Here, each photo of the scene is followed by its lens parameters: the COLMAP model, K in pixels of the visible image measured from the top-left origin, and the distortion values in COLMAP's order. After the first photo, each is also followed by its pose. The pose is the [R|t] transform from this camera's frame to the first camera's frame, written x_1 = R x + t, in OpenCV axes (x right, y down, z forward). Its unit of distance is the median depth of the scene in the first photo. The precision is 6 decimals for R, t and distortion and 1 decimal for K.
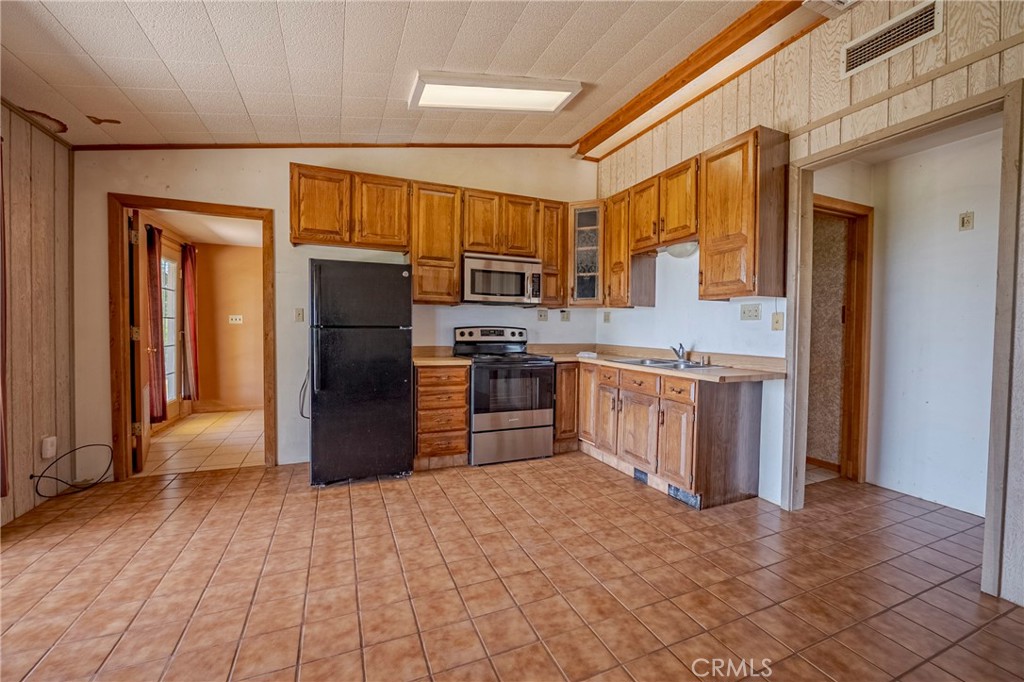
lens RADIAL K [[412.1, 0, 512.0], [0, 412.1, 341.0], [0, 0, 1]] dist [-0.015620, 0.000140]
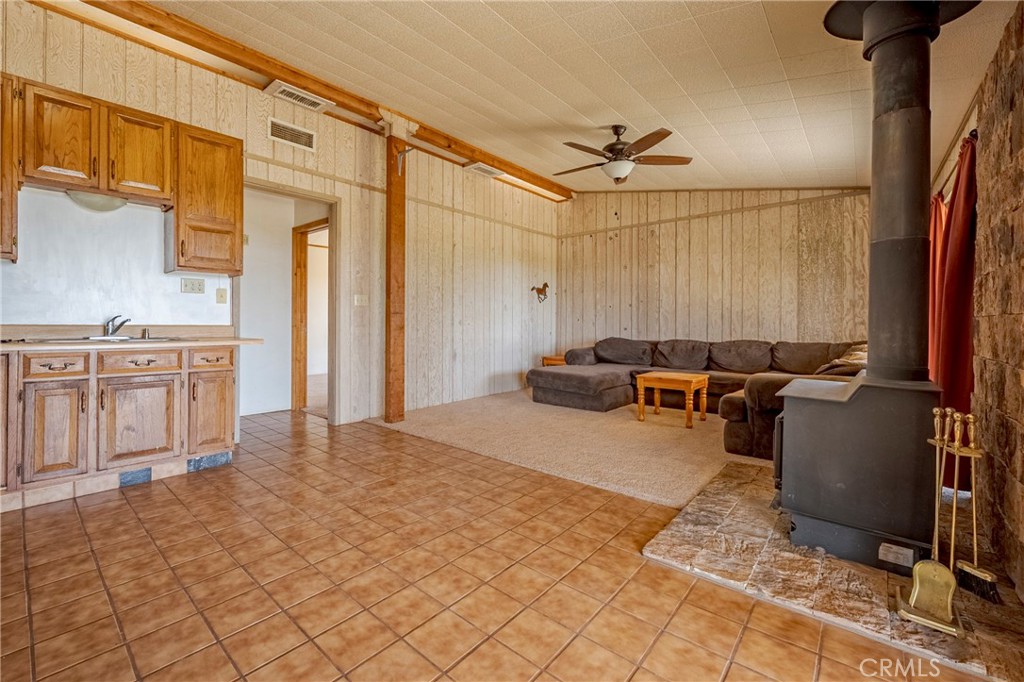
lens RADIAL K [[431.0, 0, 488.8], [0, 431.0, 321.6], [0, 0, 1]] dist [-0.016870, -0.000013]
pose [[-0.433484, -0.014445, 0.901045, -1.006502], [0.013203, 0.999662, 0.022378, 0.012927], [-0.901064, 0.021597, -0.433147, 0.984753]]
